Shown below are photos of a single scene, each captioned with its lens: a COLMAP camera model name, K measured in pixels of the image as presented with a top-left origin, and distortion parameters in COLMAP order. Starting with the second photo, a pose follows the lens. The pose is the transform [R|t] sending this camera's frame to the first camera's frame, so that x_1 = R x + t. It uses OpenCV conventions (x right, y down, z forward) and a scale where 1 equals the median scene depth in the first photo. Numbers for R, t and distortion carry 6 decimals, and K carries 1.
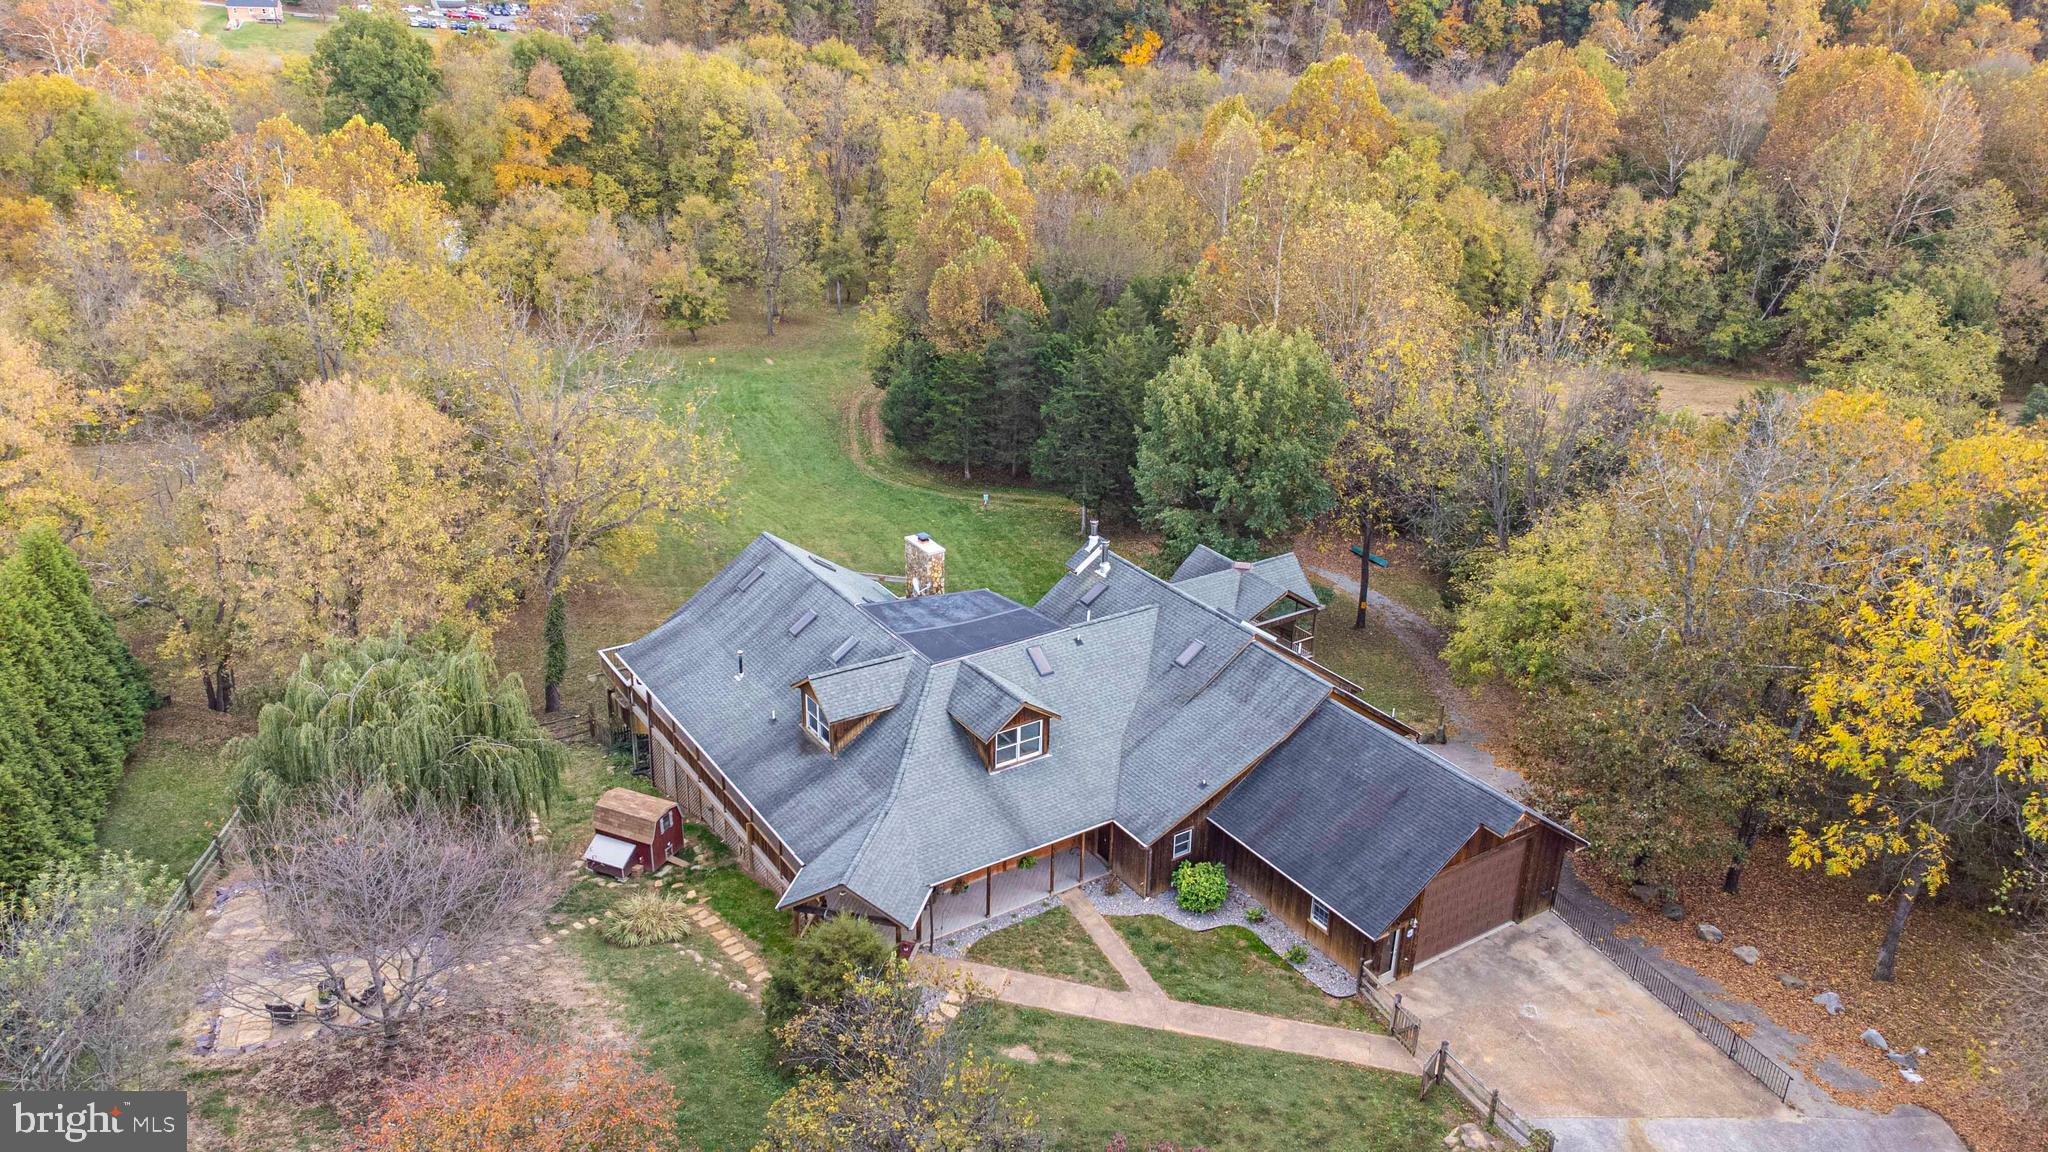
lens RADIAL K [[1513.1, 0, 1018.1], [0, 1513.1, 573.6], [0, 0, 1]] dist [0.033381, 0.034193]
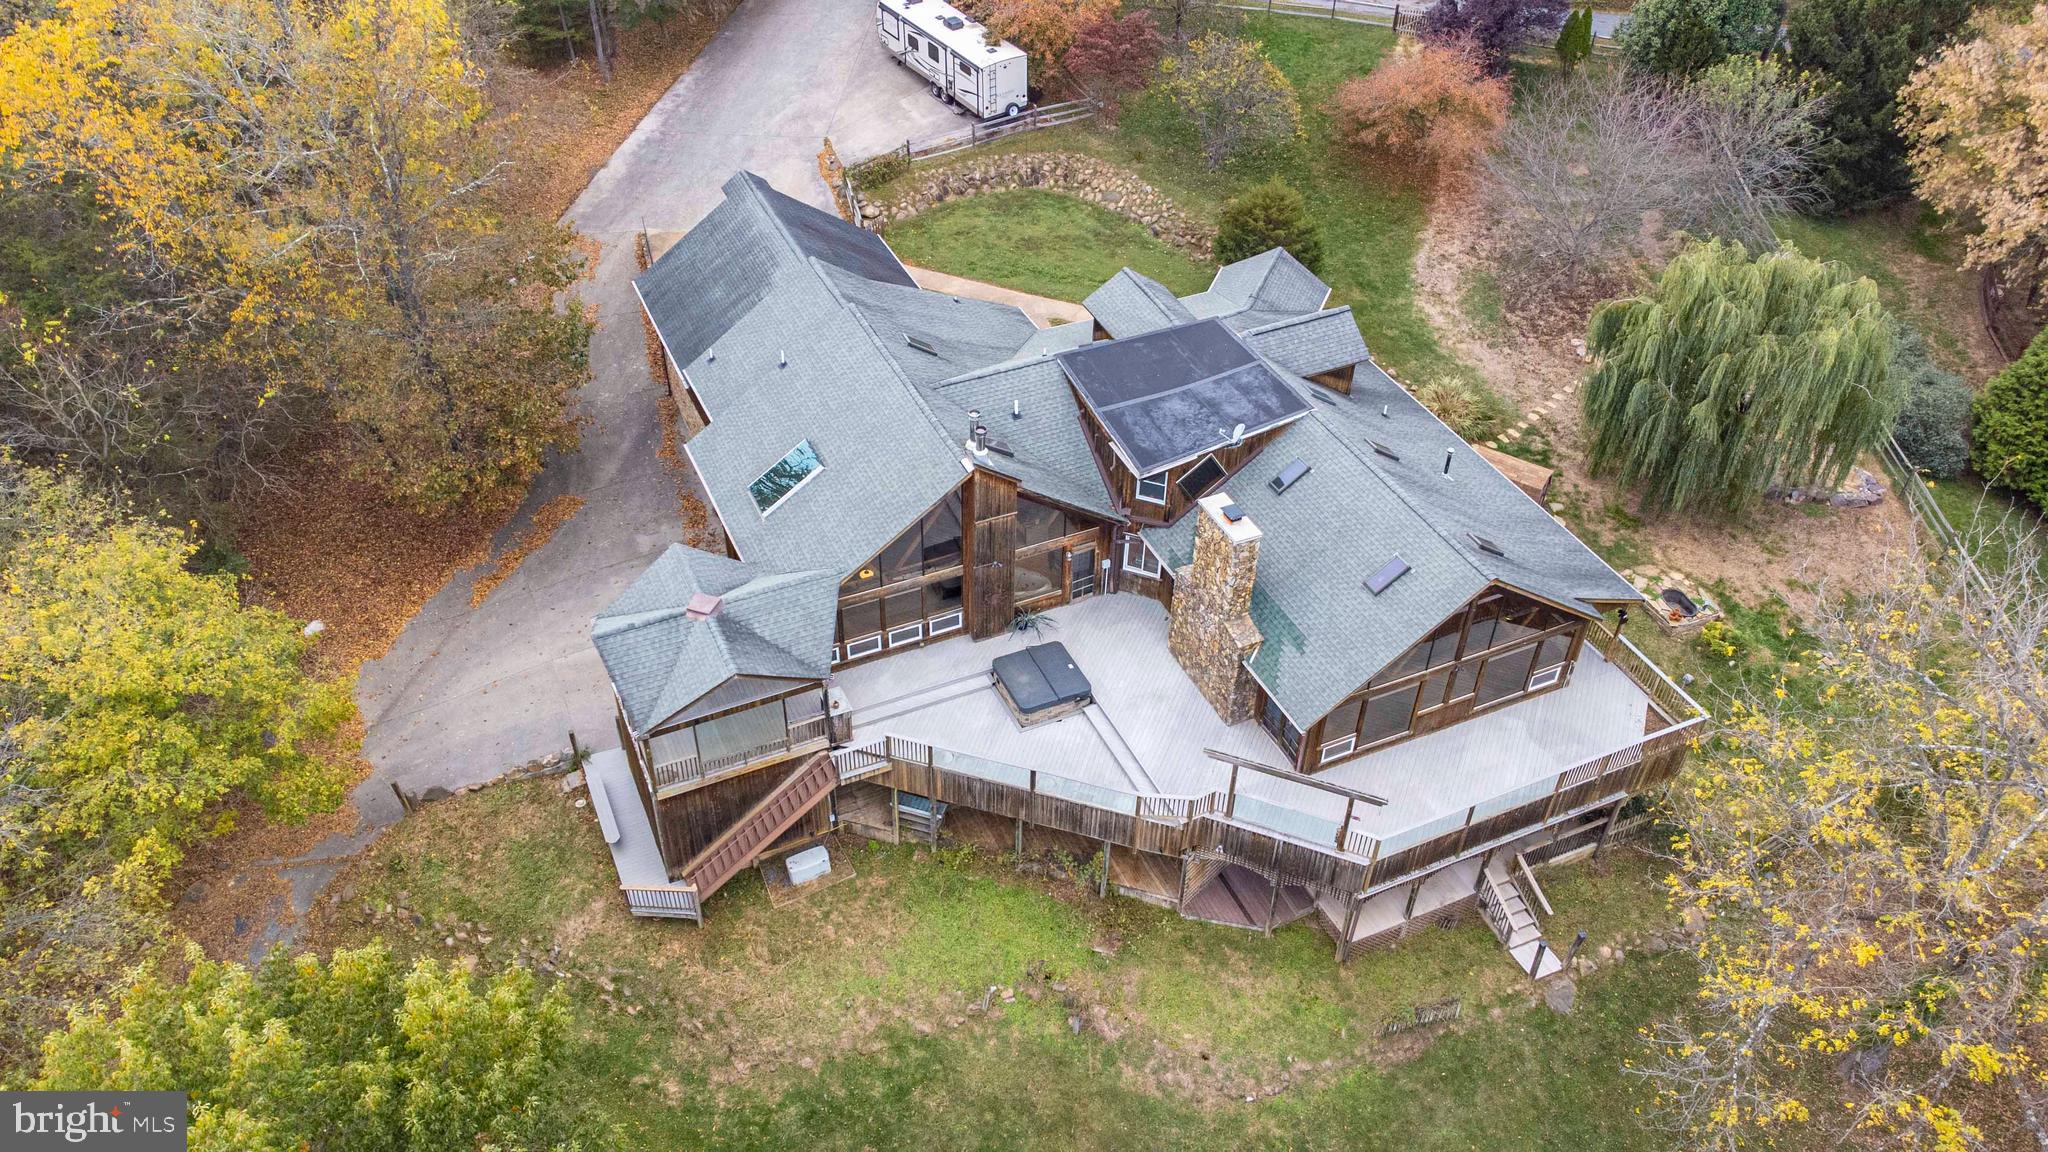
lens RADIAL K [[1517.5, 0, 1018.2], [0, 1517.5, 572.2], [0, 0, 1]] dist [0.092709, -0.207459]
pose [[-0.988269, -0.123884, 0.089315, -0.039665], [0.025027, 0.445544, 0.894910, -0.713835], [-0.150659, 0.886647, -0.437217, 1.577692]]
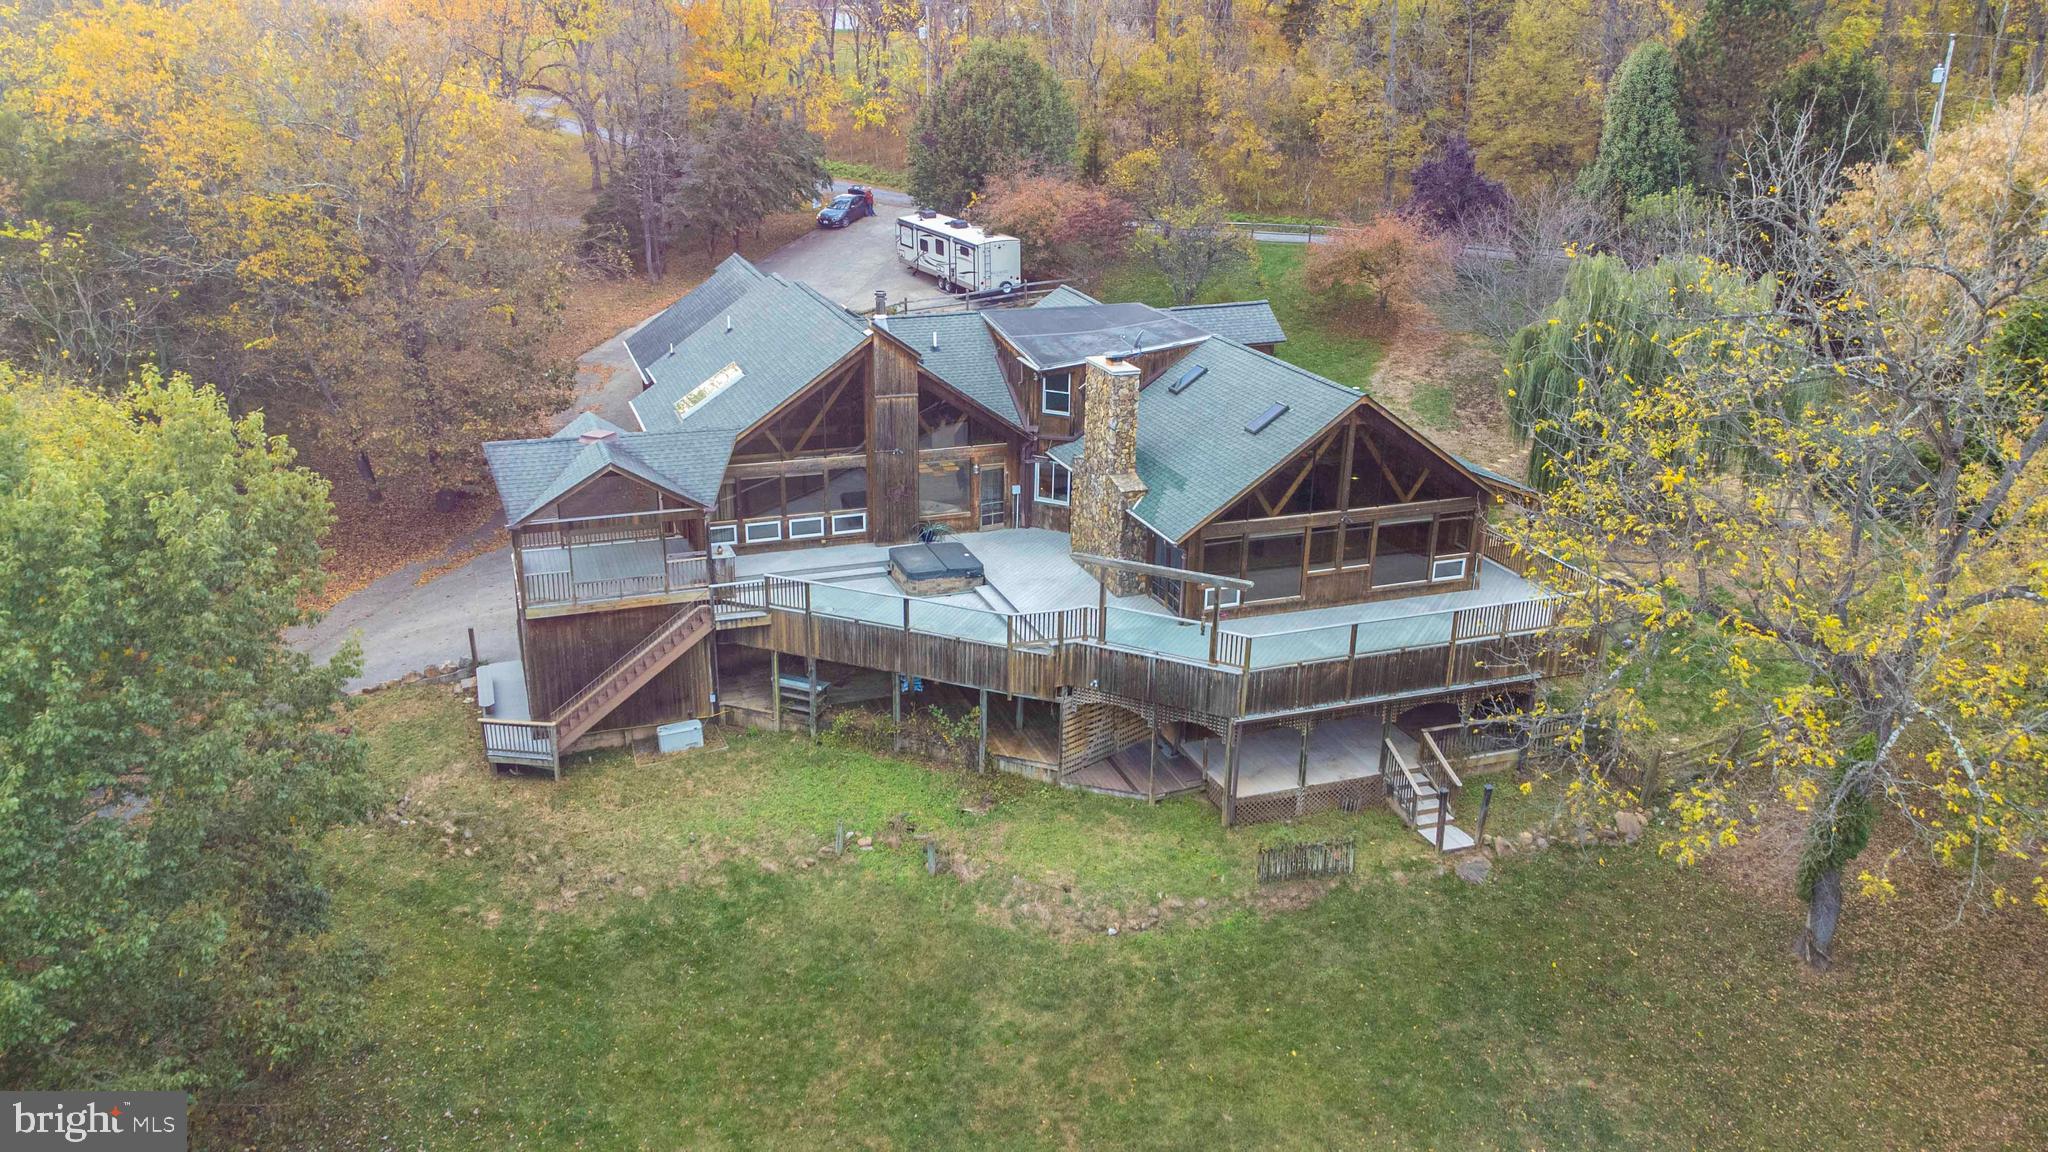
lens RADIAL K [[1517.5, 0, 1018.2], [0, 1517.5, 572.2], [0, 0, 1]] dist [0.092709, -0.207459]
pose [[-0.973721, -0.110227, 0.199294, -0.197366], [0.057236, 0.728548, 0.682599, -0.493674], [-0.220436, 0.676068, -0.703093, 1.843007]]
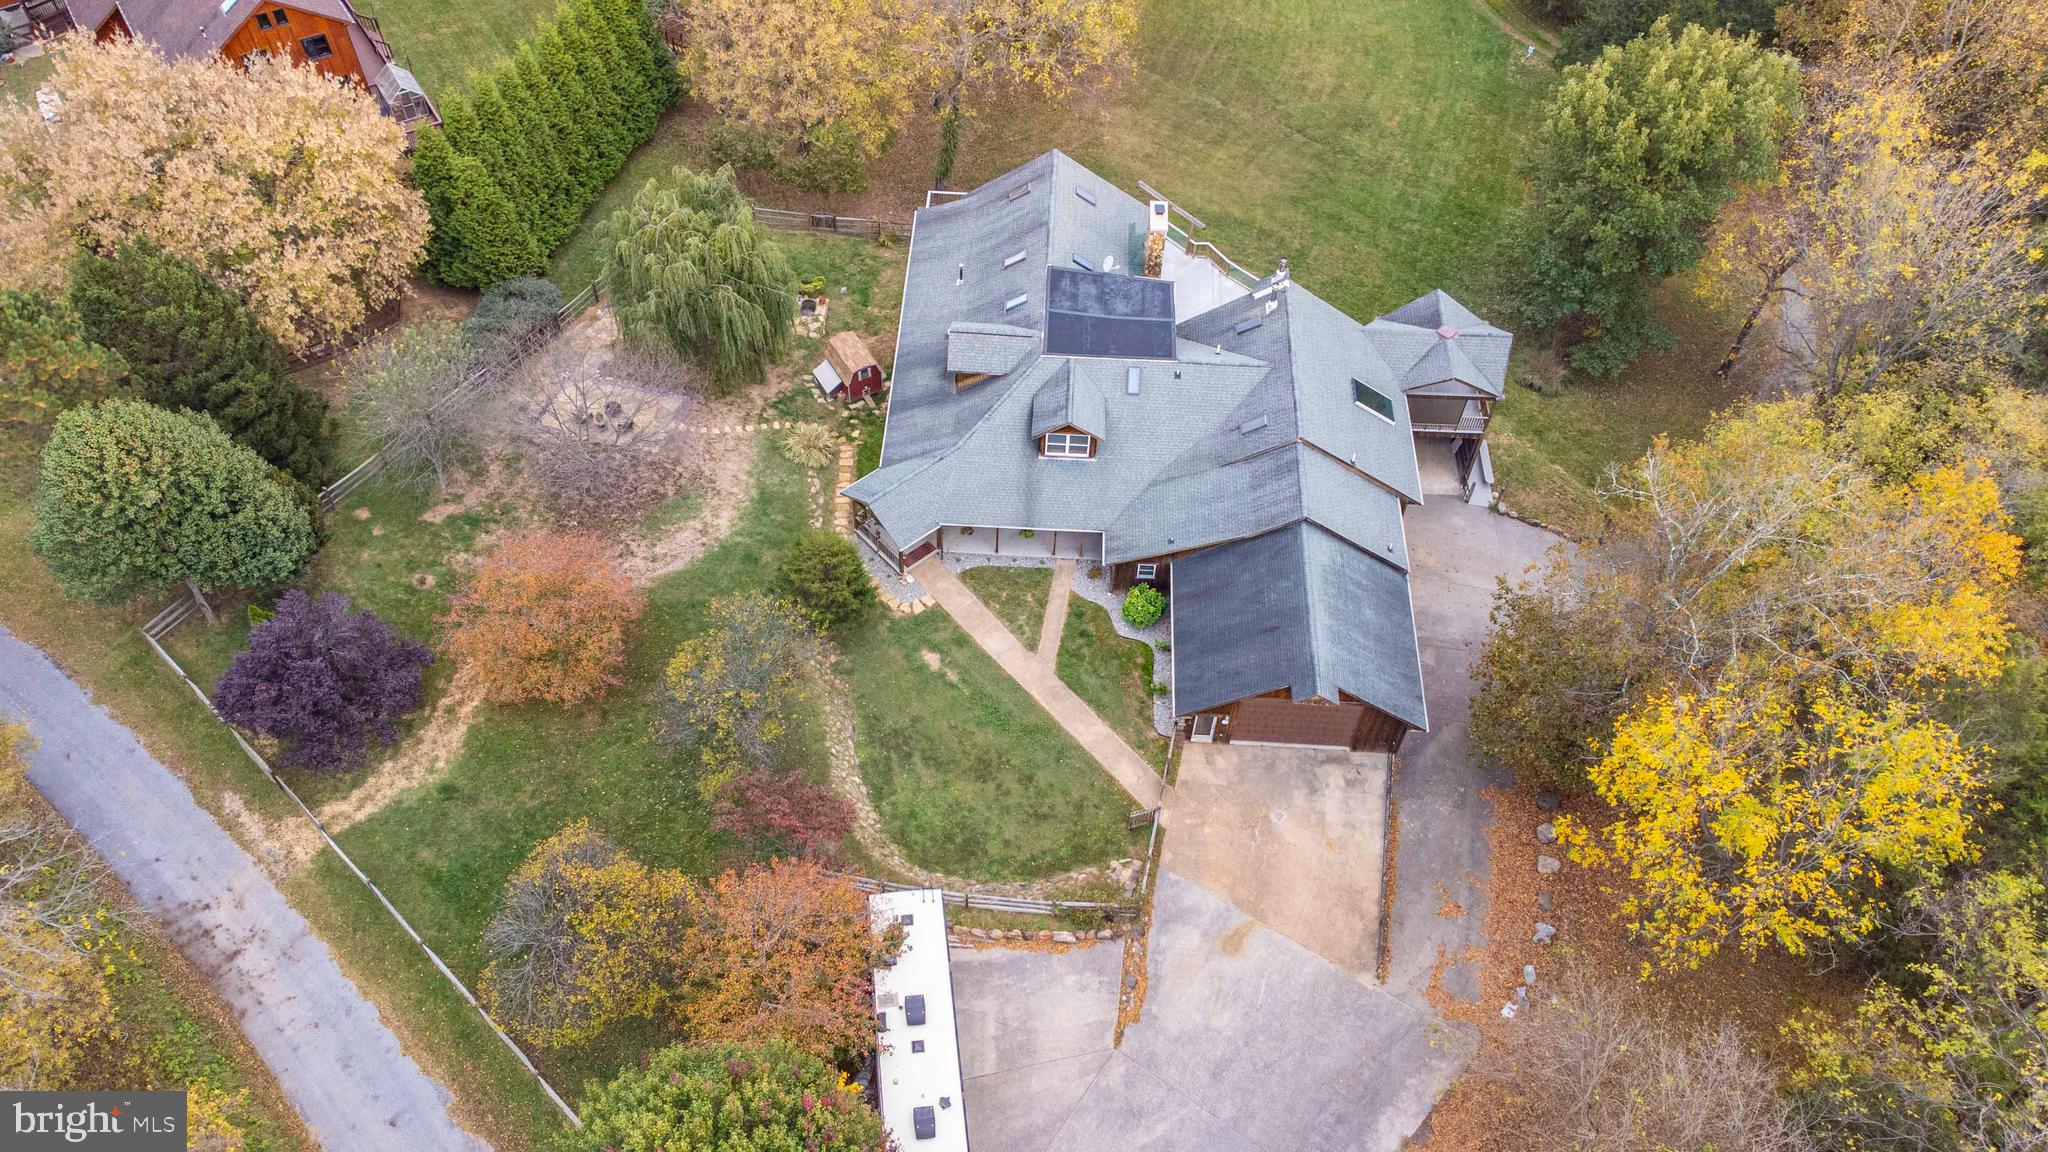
lens RADIAL K [[1517.5, 0, 1018.2], [0, 1517.5, 572.2], [0, 0, 1]] dist [0.092709, -0.207459]
pose [[0.811179, 0.460685, -0.360220, 0.464706], [-0.237757, 0.822568, 0.516578, -0.438227], [0.534285, -0.333393, 0.776781, -0.045448]]
